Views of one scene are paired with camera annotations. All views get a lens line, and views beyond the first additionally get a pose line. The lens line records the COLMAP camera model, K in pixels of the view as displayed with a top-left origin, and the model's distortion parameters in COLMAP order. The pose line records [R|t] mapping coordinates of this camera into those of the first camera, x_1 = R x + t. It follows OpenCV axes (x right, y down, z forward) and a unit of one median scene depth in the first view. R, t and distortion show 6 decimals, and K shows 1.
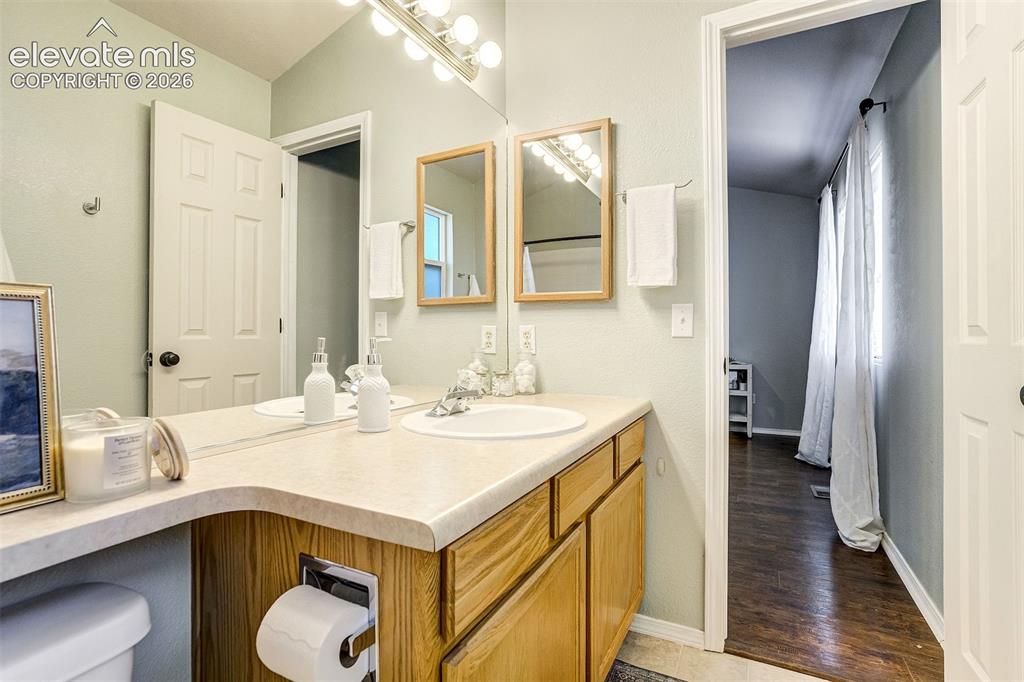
lens RADIAL K [[474.6, 0, 513.1], [0, 474.6, 335.6], [0, 0, 1]] dist [-0.030269, 0.008684]
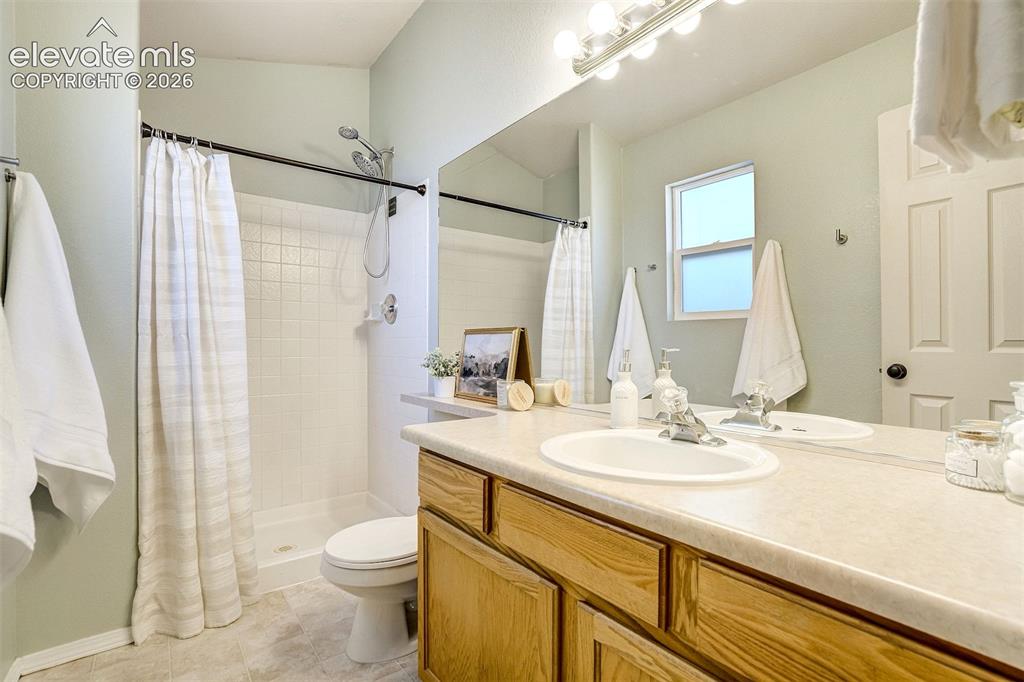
lens RADIAL K [[474.6, 0, 518.4], [0, 474.6, 345.0], [0, 0, 1]] dist [-0.030269, 0.008684]
pose [[-0.414996, 0.000721, -0.909823, 0.463655], [-0.009615, 0.999940, 0.005178, -0.002420], [0.909773, 0.010897, -0.414964, 0.671826]]
